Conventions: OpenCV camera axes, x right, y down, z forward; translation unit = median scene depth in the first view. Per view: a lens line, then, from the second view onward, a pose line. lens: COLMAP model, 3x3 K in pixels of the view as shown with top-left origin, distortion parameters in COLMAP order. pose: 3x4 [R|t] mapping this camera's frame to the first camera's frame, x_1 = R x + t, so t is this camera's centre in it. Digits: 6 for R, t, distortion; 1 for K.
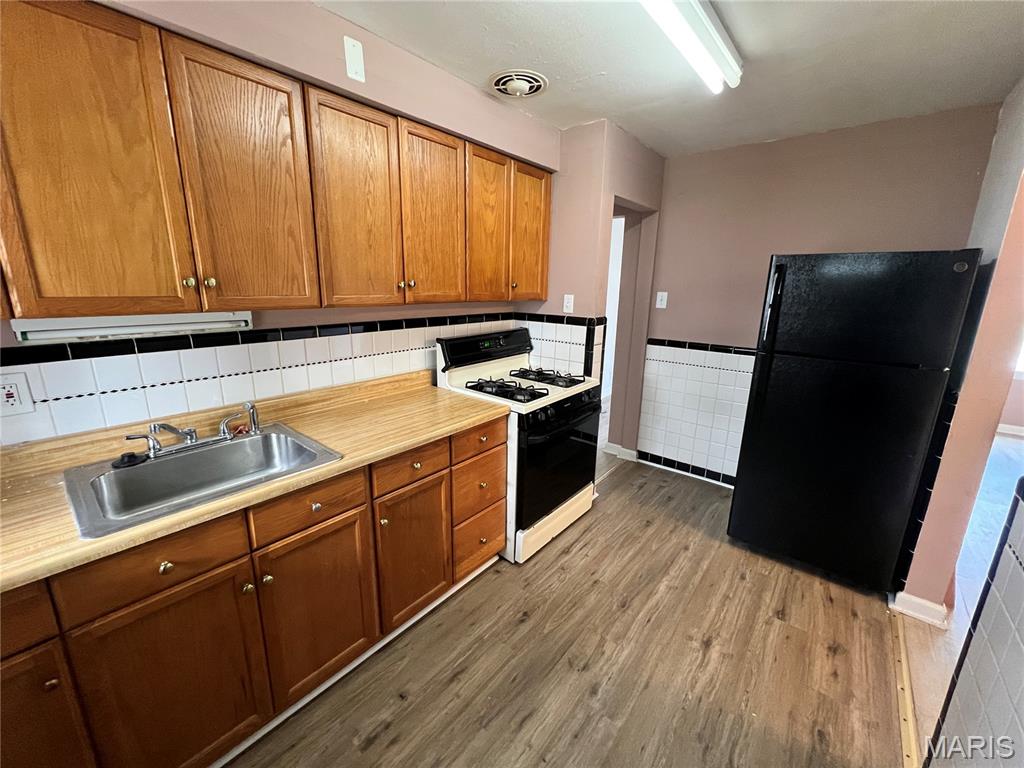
lens RADIAL K [[409.5, 0, 511.6], [0, 409.5, 383.0], [0, 0, 1]] dist [0.000374, 0.000287]
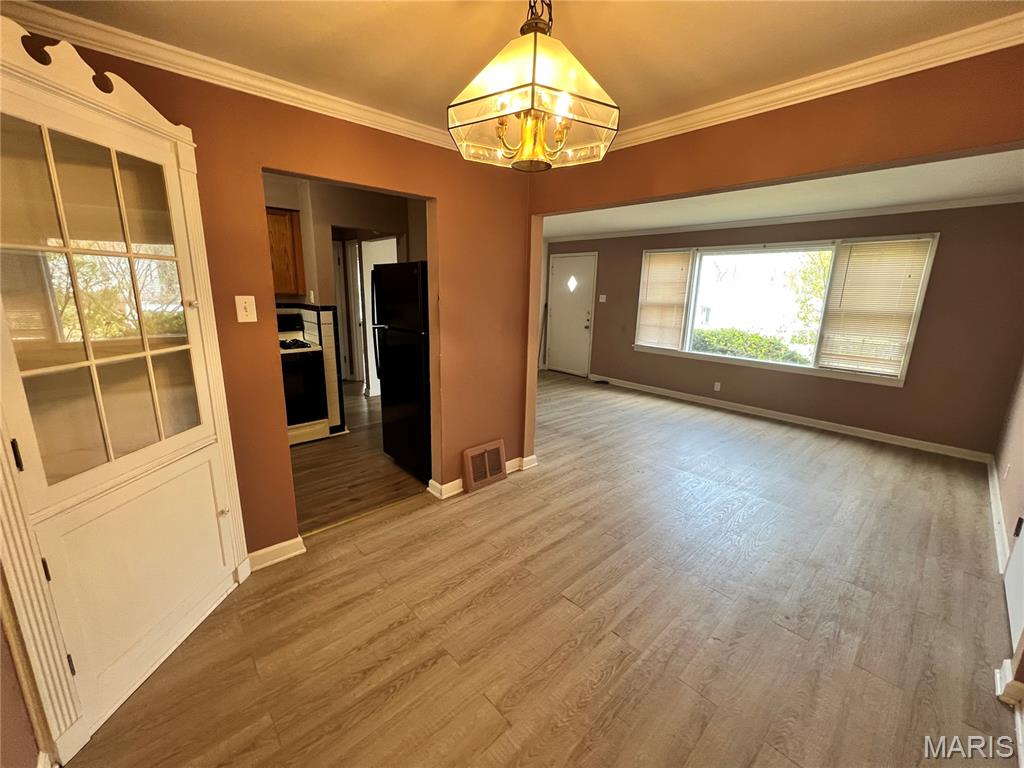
lens RADIAL K [[409.5, 0, 514.2], [0, 409.5, 379.9], [0, 0, 1]] dist [0.000374, 0.000287]
pose [[0.990467, 0.036449, -0.132838, 1.638245], [-0.039890, 0.998932, -0.023334, 0.177028], [0.131845, 0.028410, 0.990863, -0.574416]]
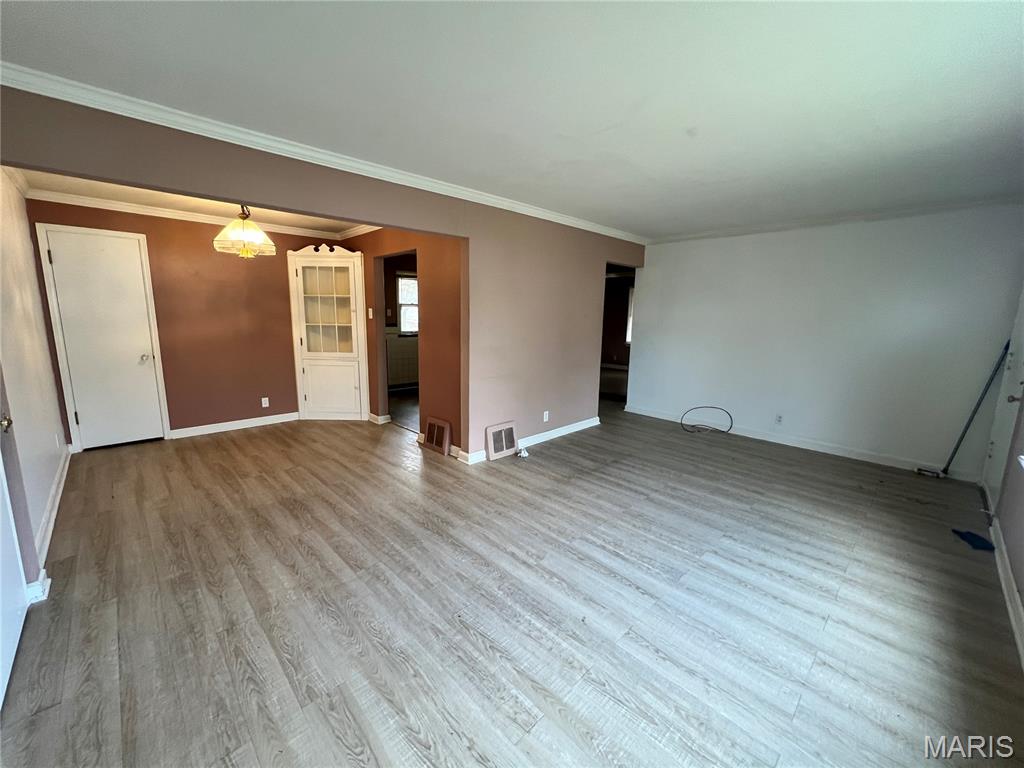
lens RADIAL K [[409.5, 0, 508.8], [0, 409.5, 381.3], [0, 0, 1]] dist [0.000374, 0.000287]
pose [[-0.110974, 0.149078, -0.982579, 3.546594], [-0.253298, 0.951791, 0.173015, -0.306309], [0.961002, 0.268085, -0.067863, 1.701995]]
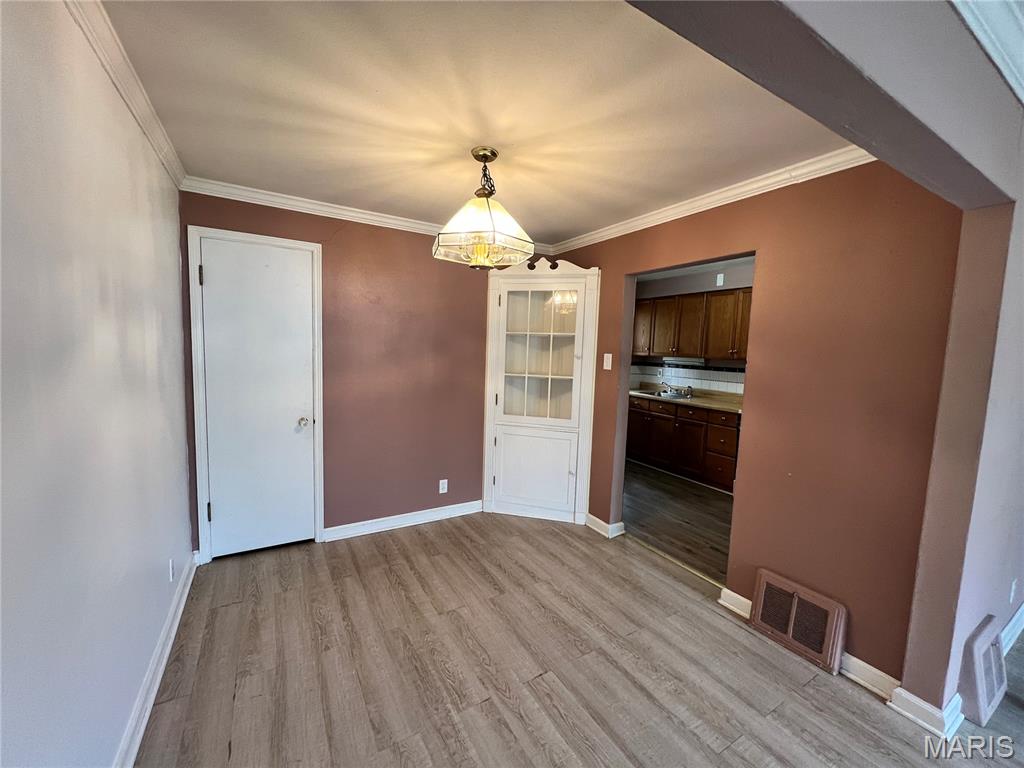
lens RADIAL K [[409.5, 0, 509.8], [0, 409.5, 382.4], [0, 0, 1]] dist [0.000374, 0.000287]
pose [[-0.340474, 0.058796, -0.938414, 2.633012], [-0.261007, 0.952909, 0.154402, -0.096854], [0.903301, 0.297503, -0.309094, 0.641313]]
